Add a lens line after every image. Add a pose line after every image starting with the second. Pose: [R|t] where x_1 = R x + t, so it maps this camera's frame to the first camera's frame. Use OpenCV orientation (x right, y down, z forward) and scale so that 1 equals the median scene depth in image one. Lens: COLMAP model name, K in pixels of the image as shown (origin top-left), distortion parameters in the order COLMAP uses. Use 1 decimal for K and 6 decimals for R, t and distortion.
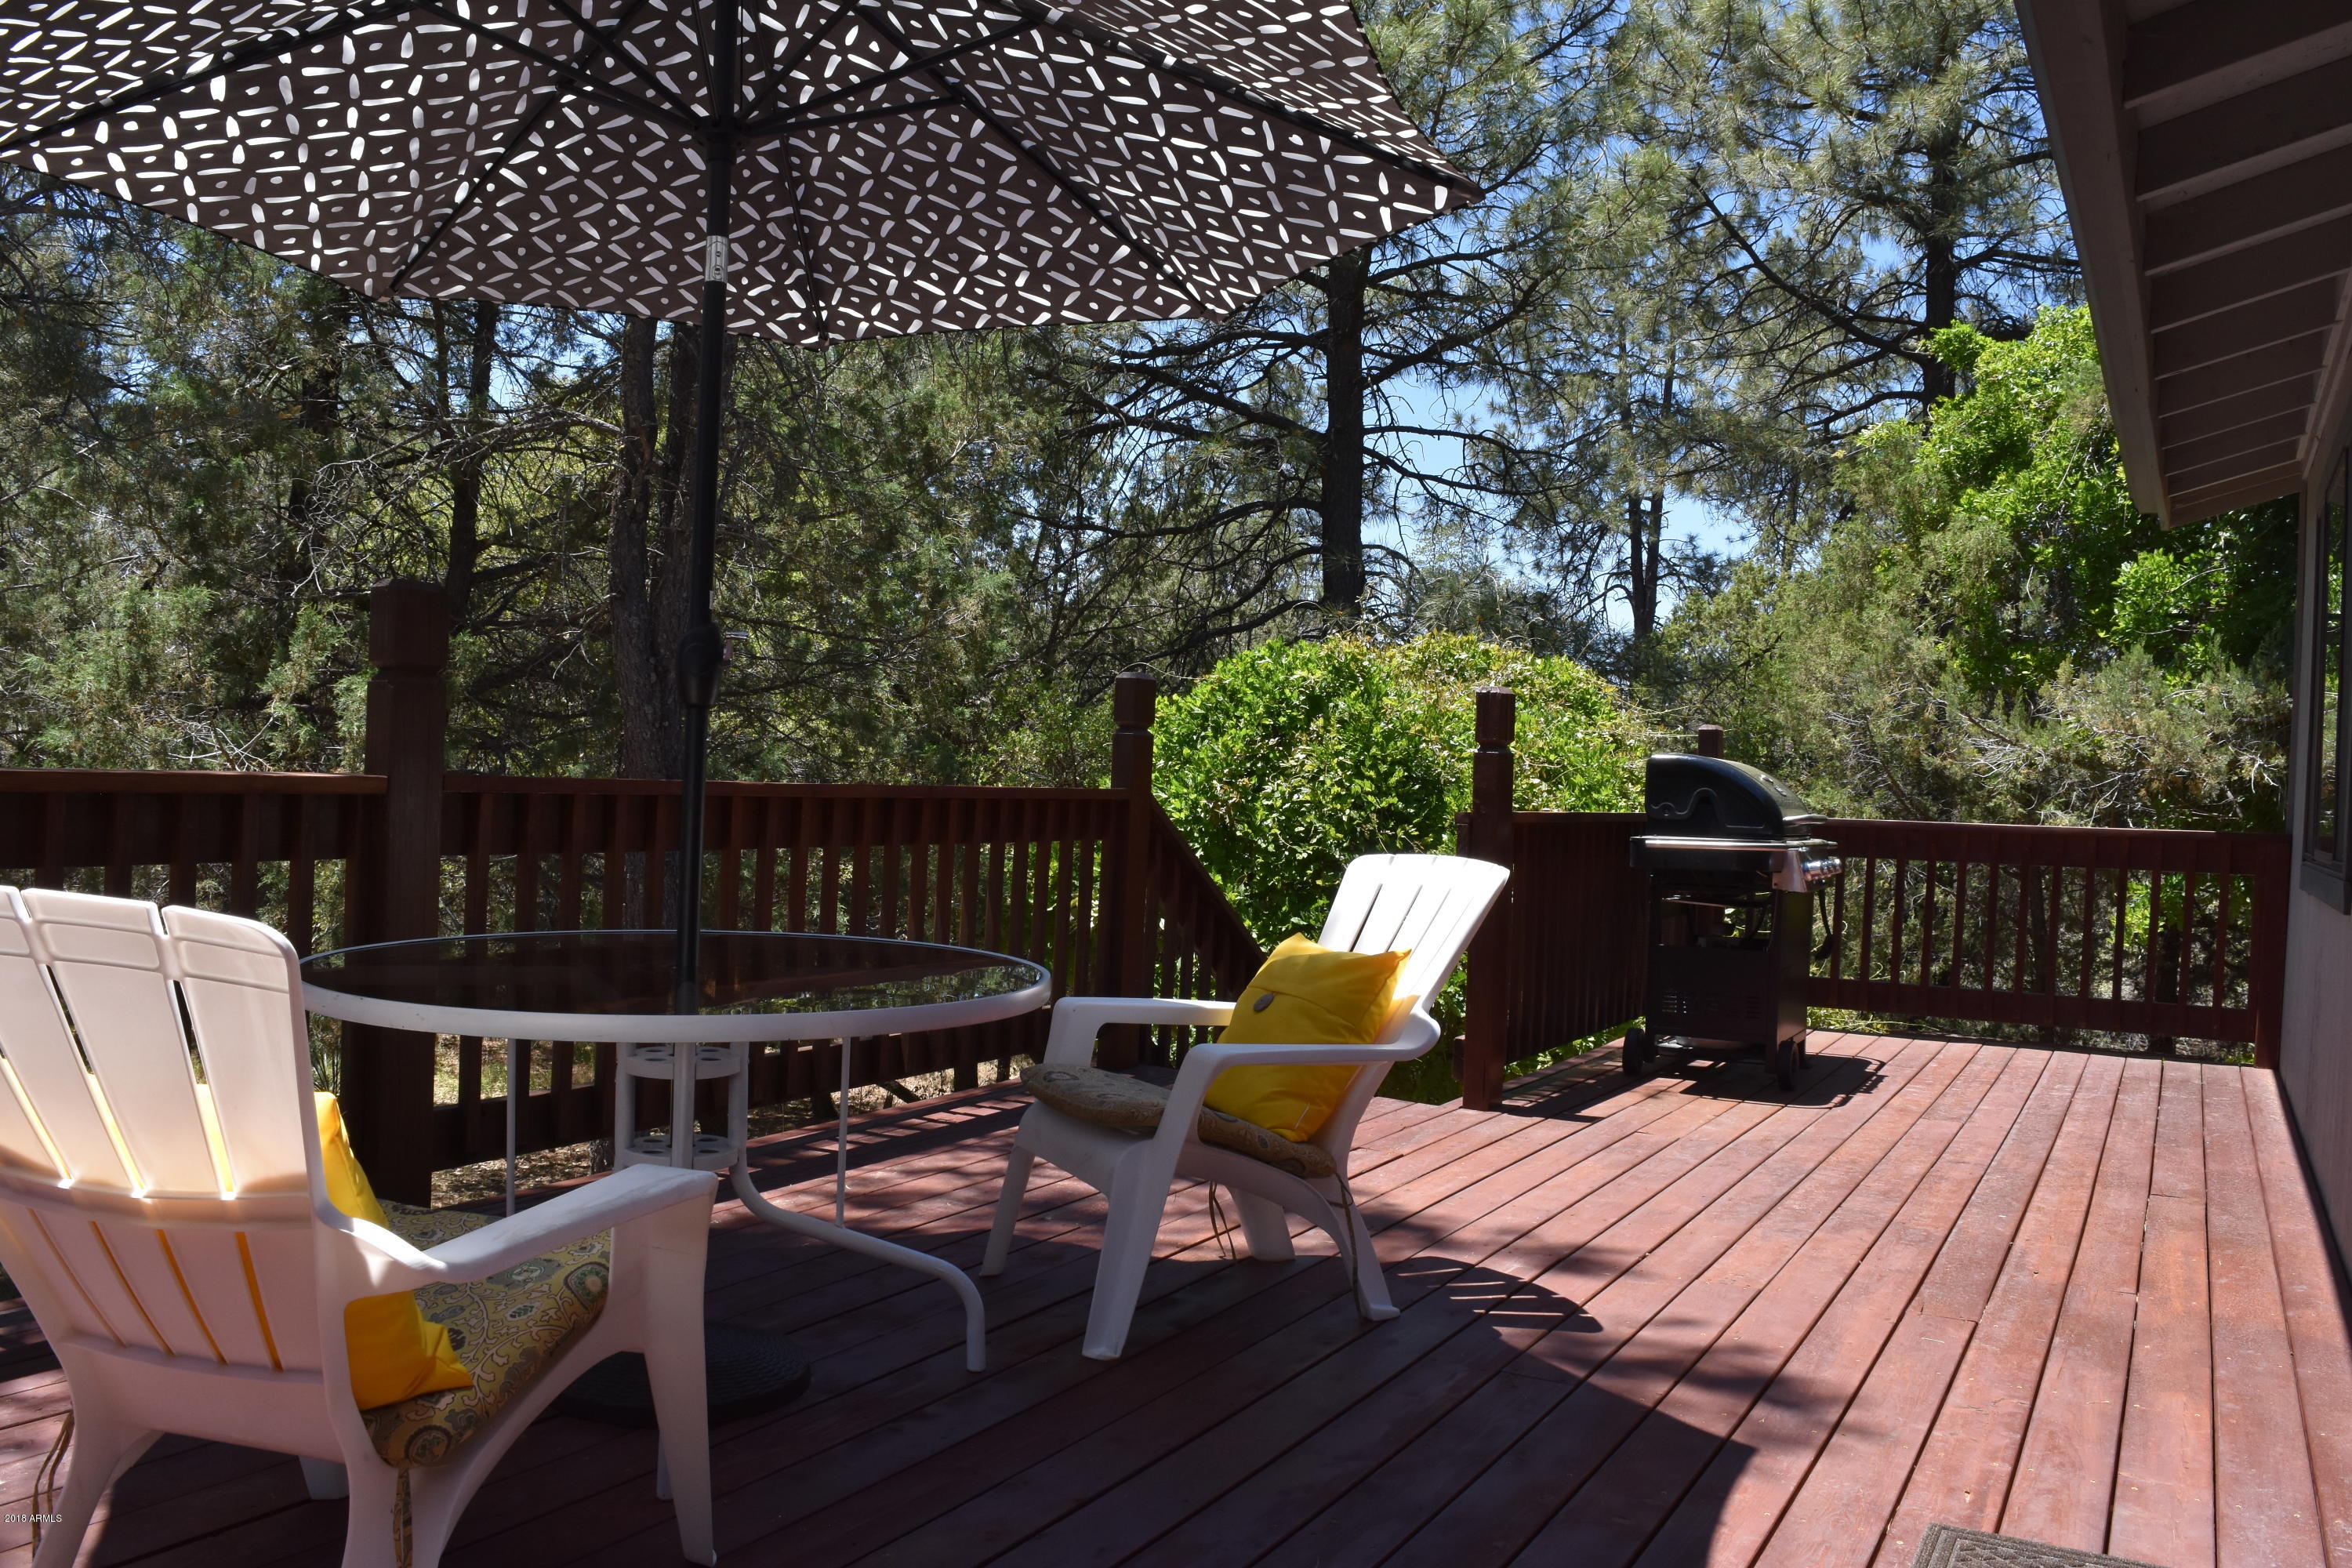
lens RADIAL K [[1846.5, 0, 1173.8], [0, 1846.5, 776.2], [0, 0, 1]] dist [-0.099086, 0.026150]
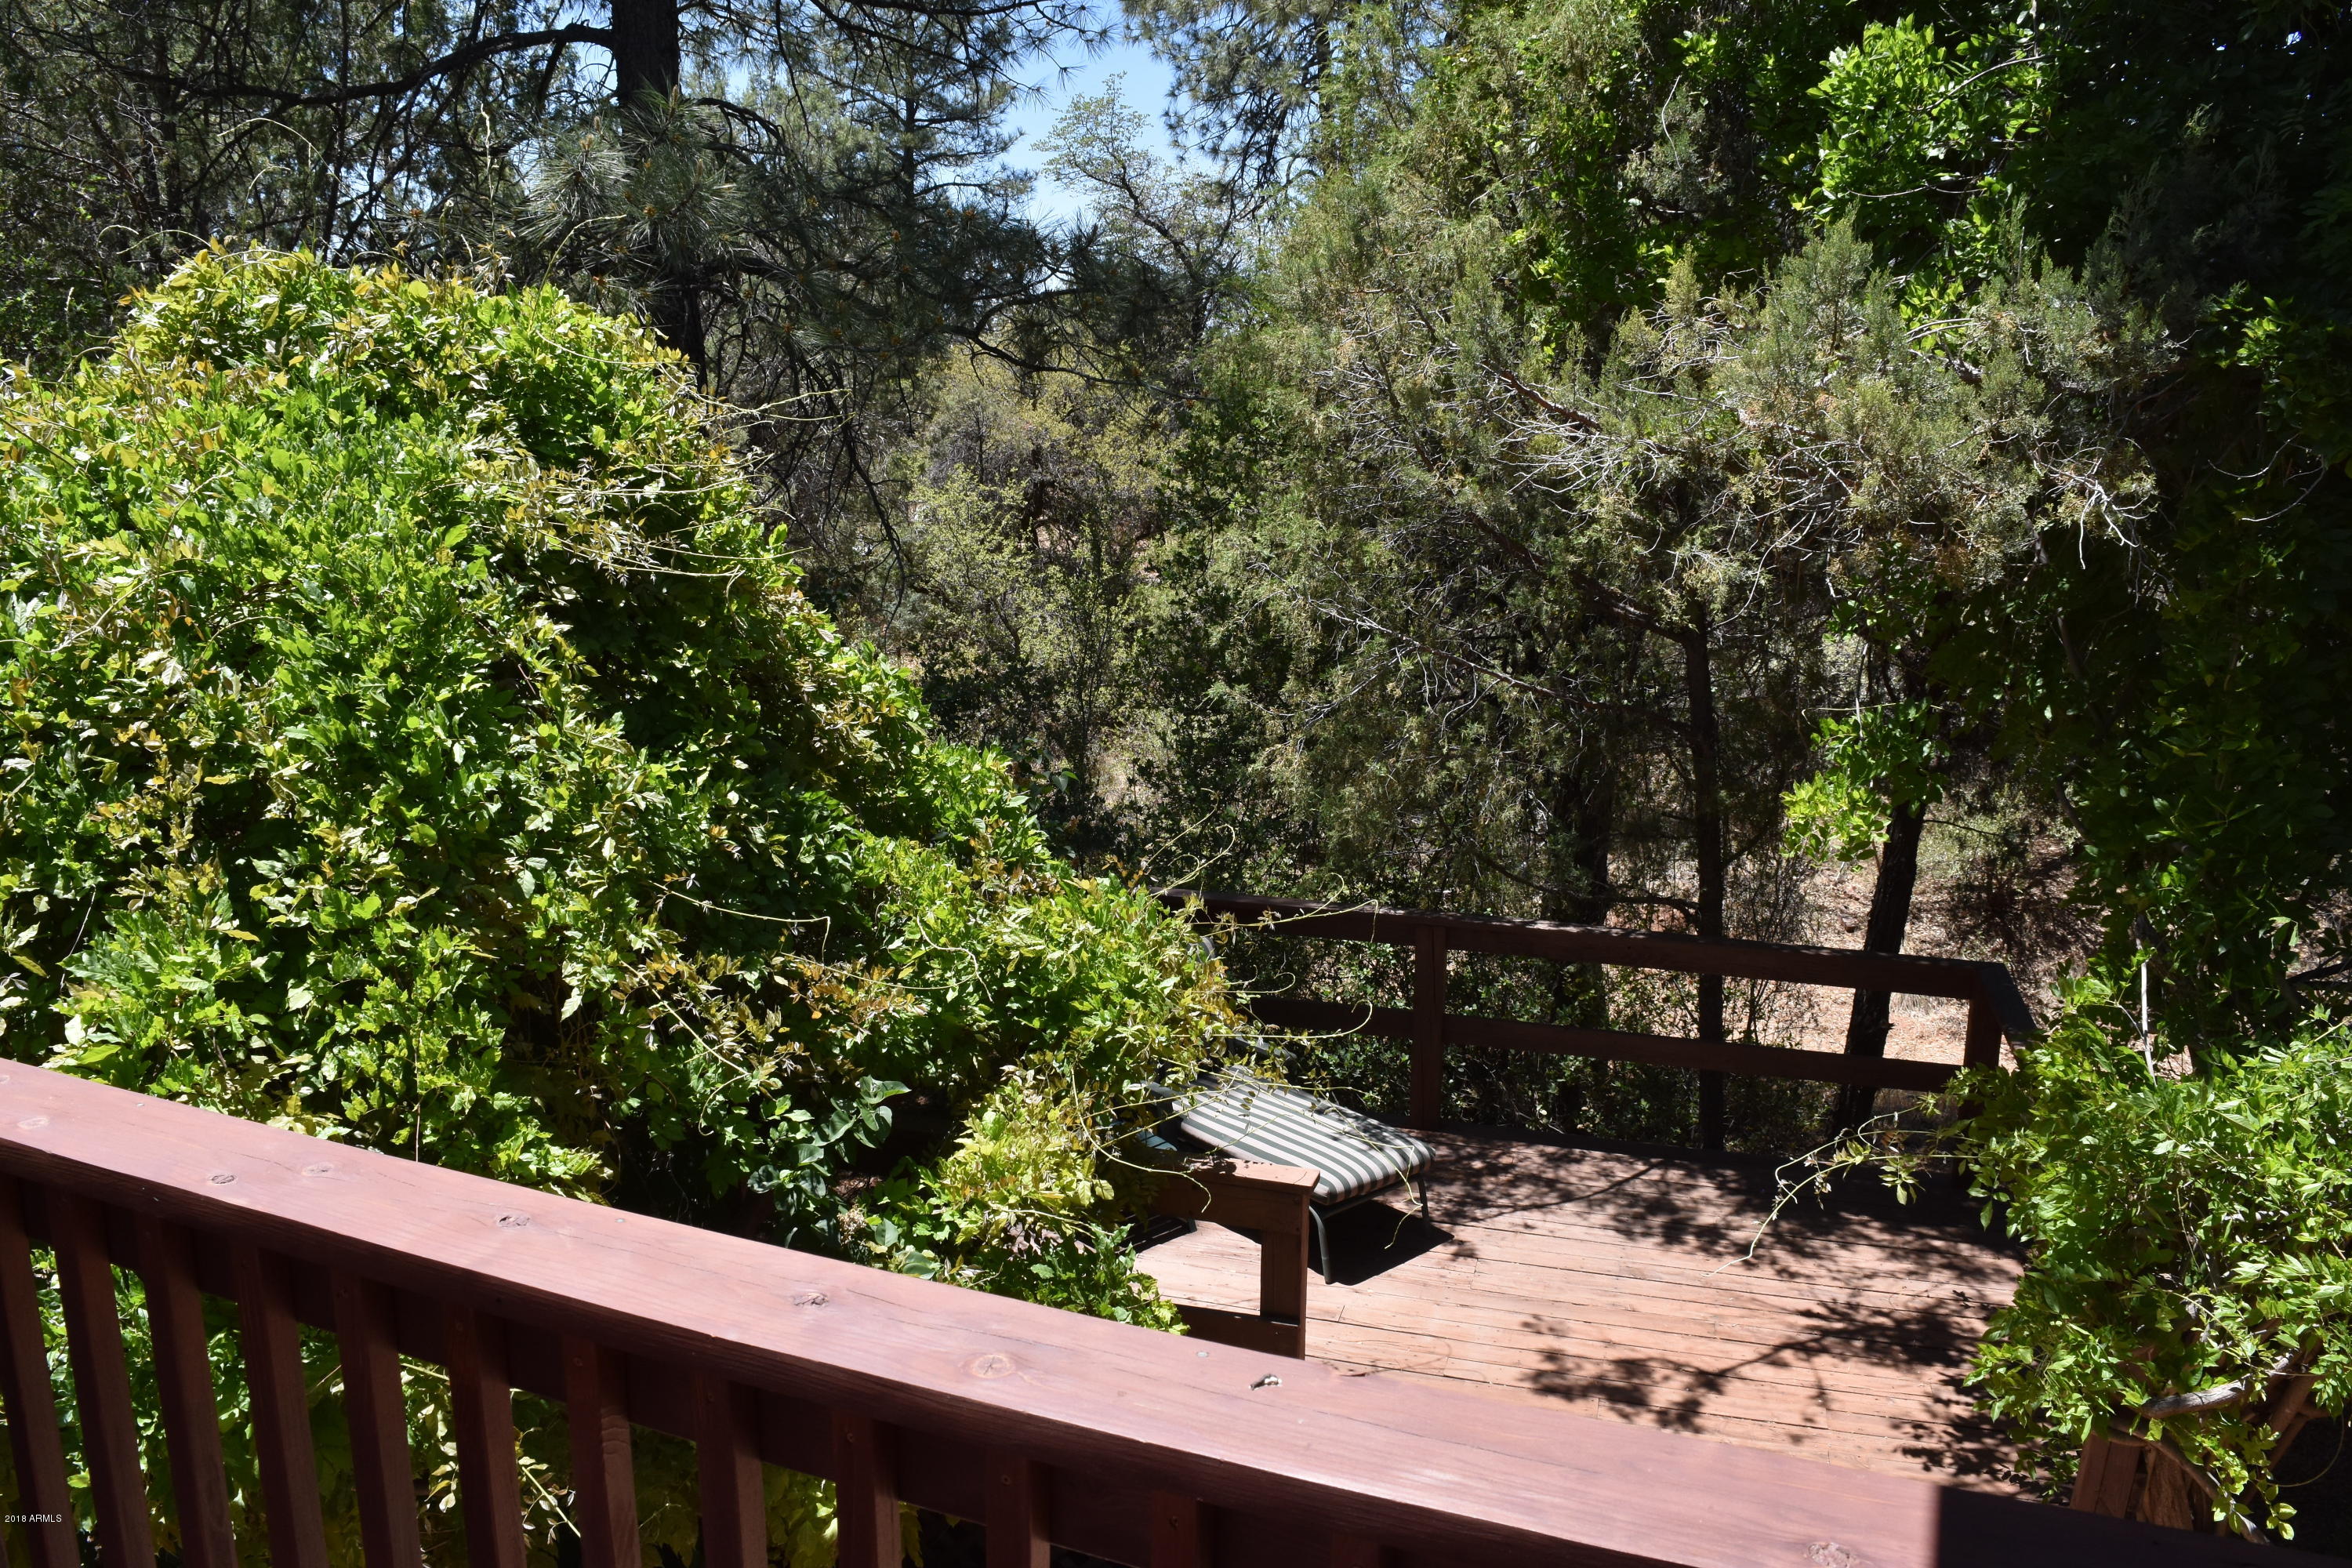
lens RADIAL K [[1846.5, 0, 1173.8], [0, 1846.5, 776.2], [0, 0, 1]] dist [-0.099086, 0.026150]
pose [[0.994122, -0.053859, 0.093913, 0.302527], [0.033537, 0.978004, 0.205872, -0.033970], [-0.102936, -0.201512, 0.974062, 0.519795]]
